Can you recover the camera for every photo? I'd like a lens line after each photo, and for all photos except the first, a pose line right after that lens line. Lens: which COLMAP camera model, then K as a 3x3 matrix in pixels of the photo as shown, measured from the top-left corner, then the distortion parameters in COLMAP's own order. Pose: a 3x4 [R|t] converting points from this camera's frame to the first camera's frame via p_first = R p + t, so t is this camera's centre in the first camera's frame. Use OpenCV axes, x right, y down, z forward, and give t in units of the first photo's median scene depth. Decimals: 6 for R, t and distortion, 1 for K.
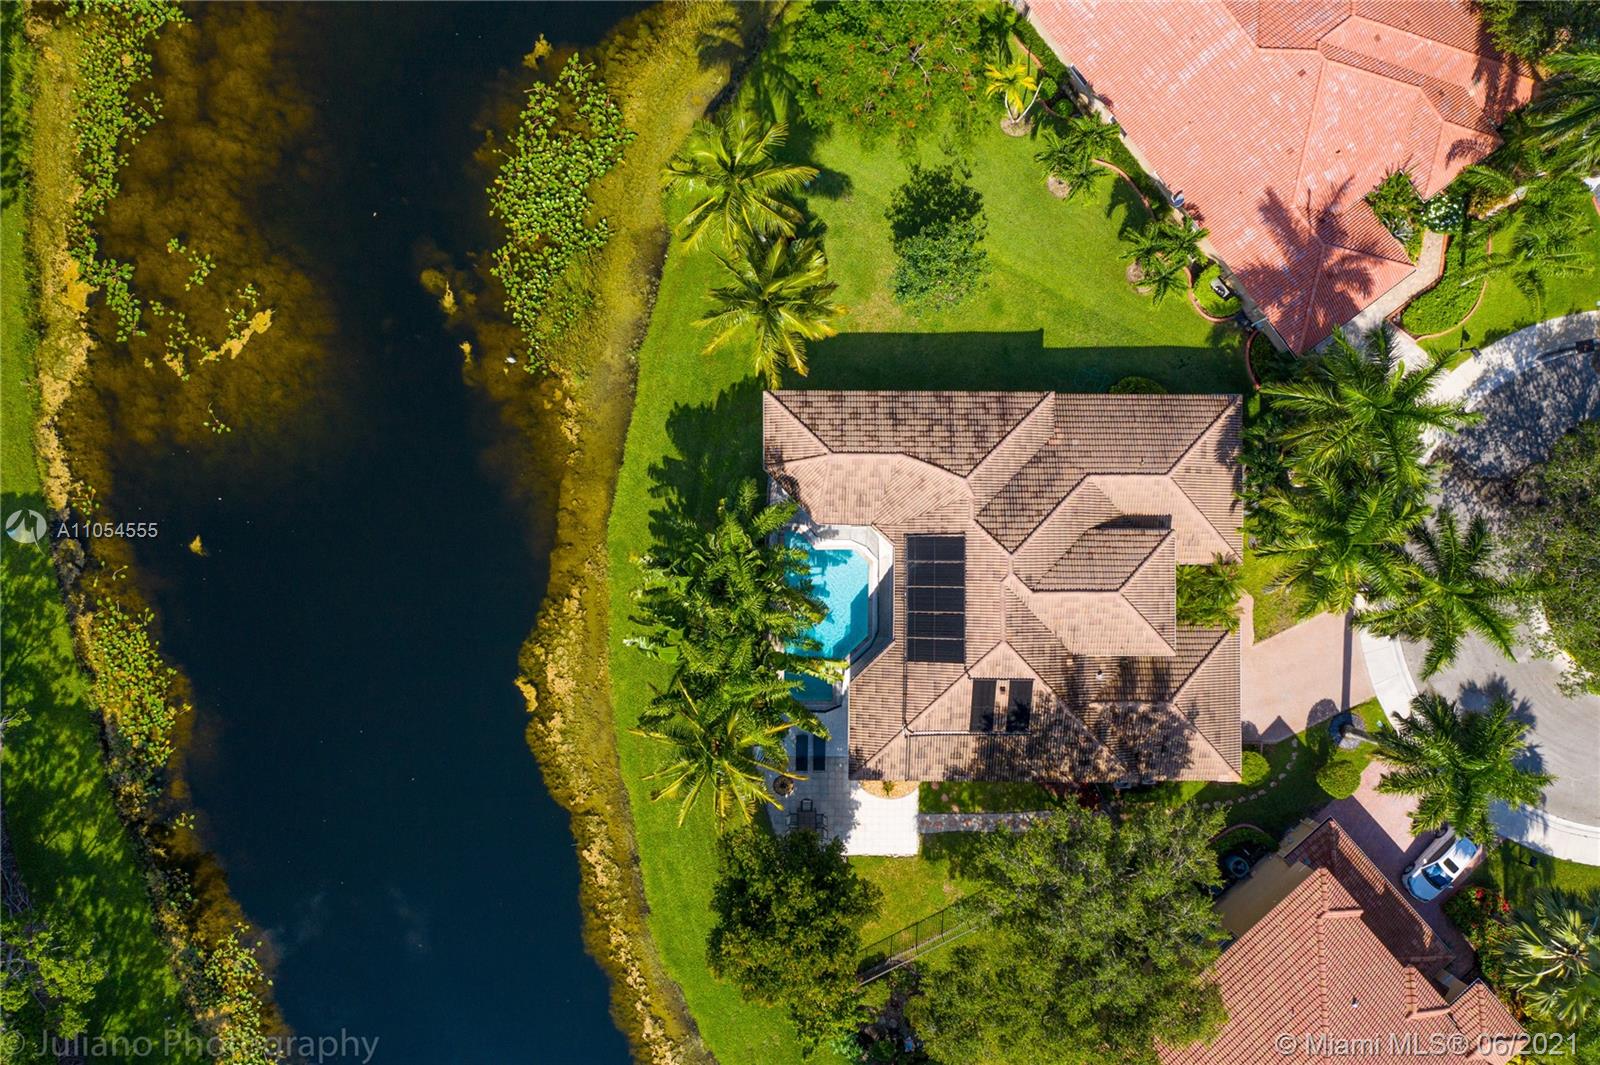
lens RADIAL K [[1246.4, 0, 794.6], [0, 1246.4, 530.0], [0, 0, 1]] dist [-0.039780, 0.009972]
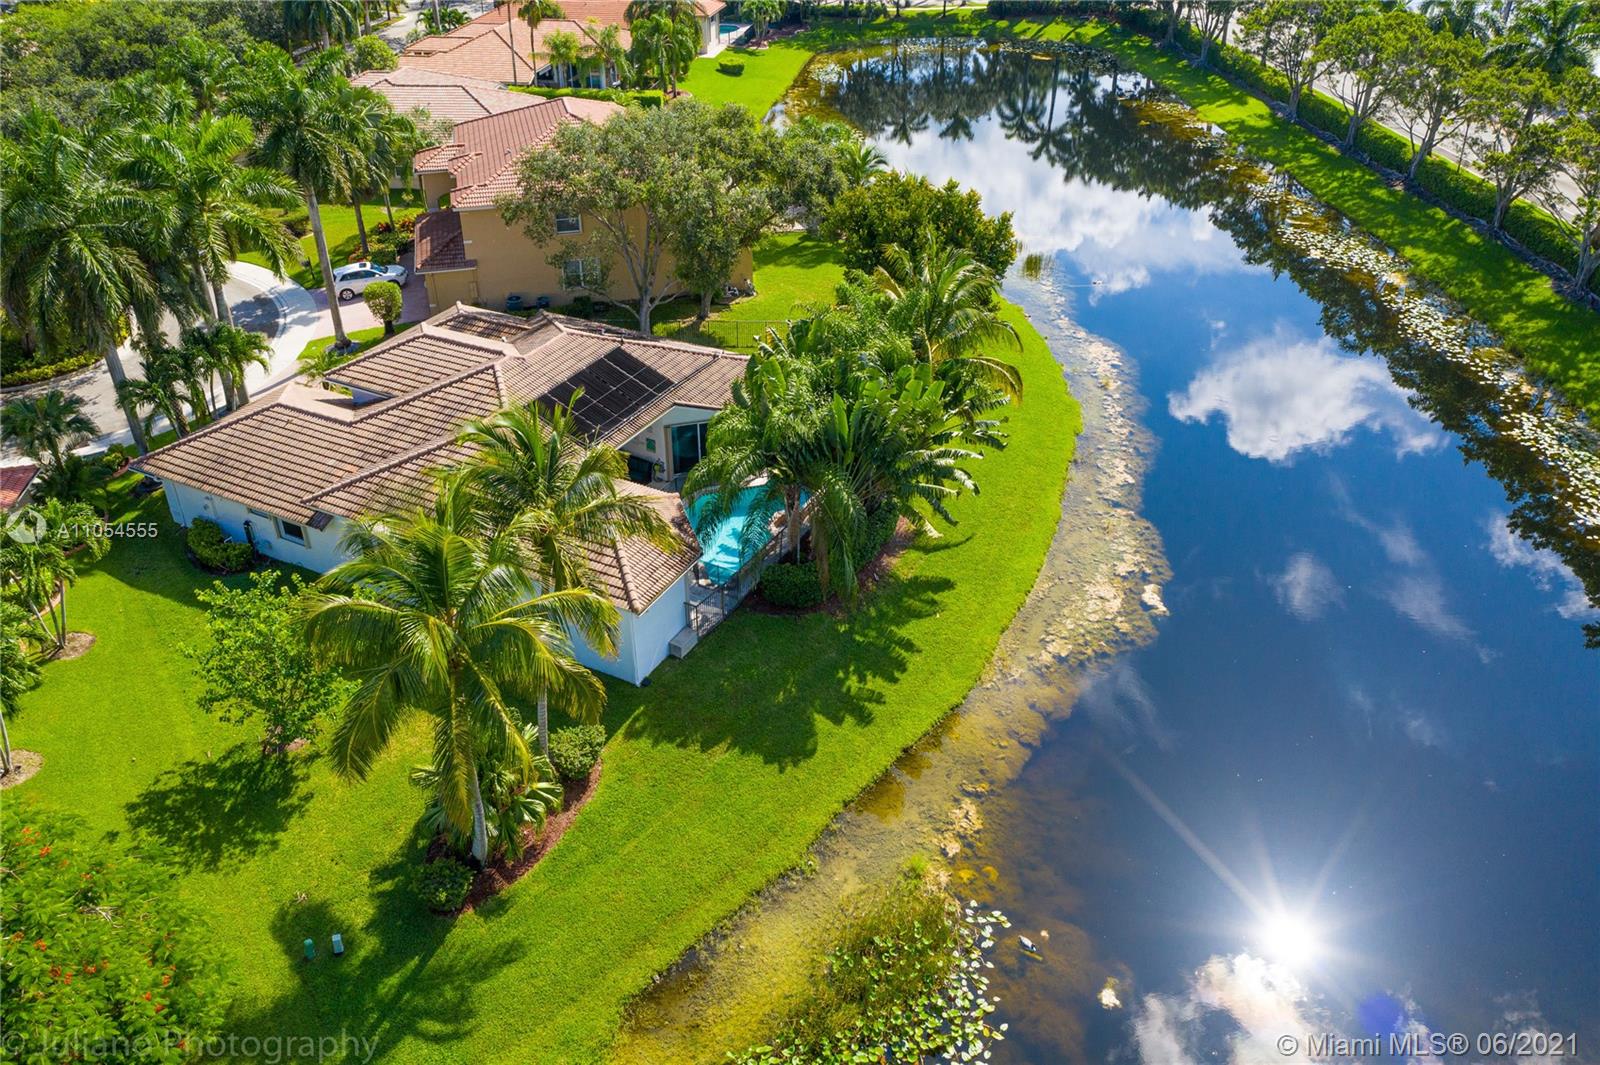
lens RADIAL K [[1246.4, 0, 804.4], [0, 1246.4, 529.3], [0, 0, 1]] dist [-0.039780, 0.009972]
pose [[-0.889370, -0.230700, 0.394713, -0.310527], [0.457162, -0.457879, 0.762463, -0.491432], [0.004830, 0.858560, 0.512691, 0.601023]]
